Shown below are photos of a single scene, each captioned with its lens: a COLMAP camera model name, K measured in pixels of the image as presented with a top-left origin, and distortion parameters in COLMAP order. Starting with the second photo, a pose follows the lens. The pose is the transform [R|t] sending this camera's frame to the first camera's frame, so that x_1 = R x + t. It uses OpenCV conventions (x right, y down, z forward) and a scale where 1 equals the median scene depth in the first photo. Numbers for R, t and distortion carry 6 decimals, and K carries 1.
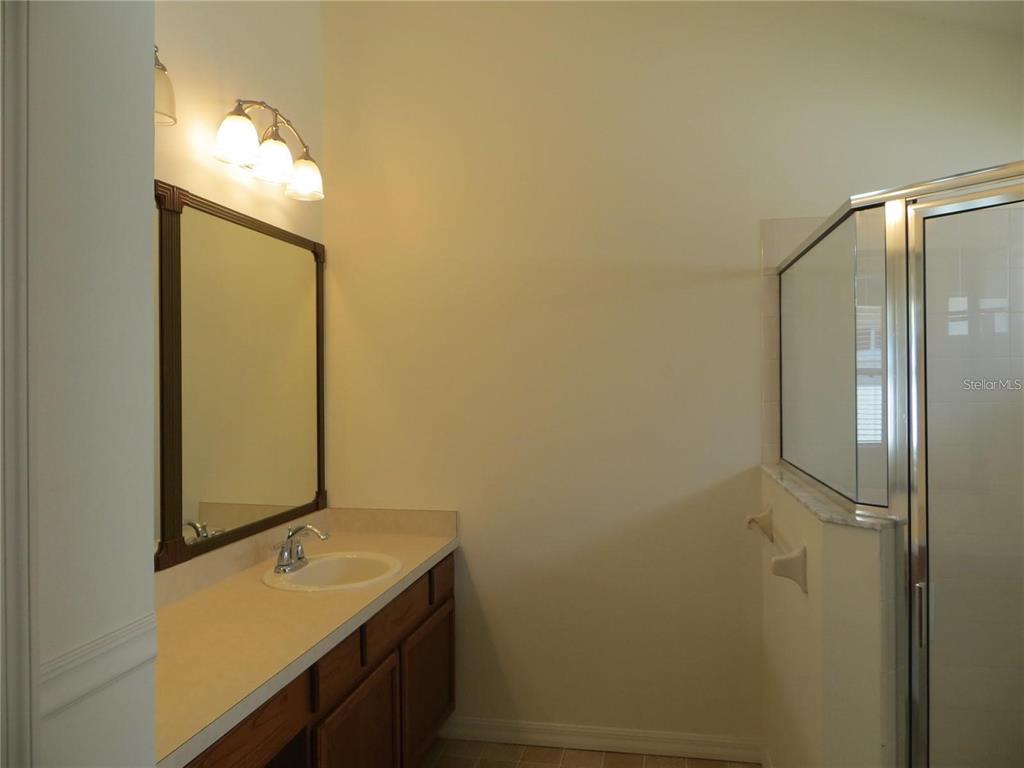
lens RADIAL K [[765.7, 0, 513.7], [0, 765.7, 384.5], [0, 0, 1]] dist [-0.015824, -0.009272]
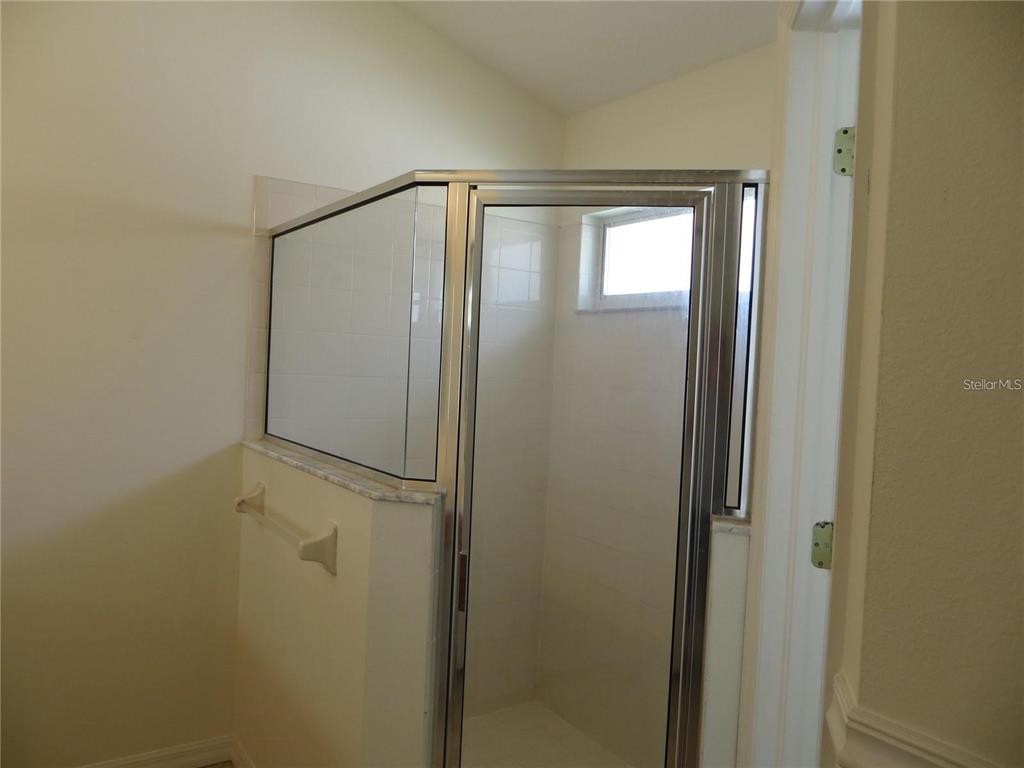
lens RADIAL K [[765.7, 0, 511.3], [0, 765.7, 382.1], [0, 0, 1]] dist [-0.015824, -0.009272]
pose [[0.710550, 0.018151, 0.703413, -0.139708], [-0.043854, 0.998866, 0.018524, 0.003636], [-0.702279, -0.044010, 0.710540, 0.171090]]
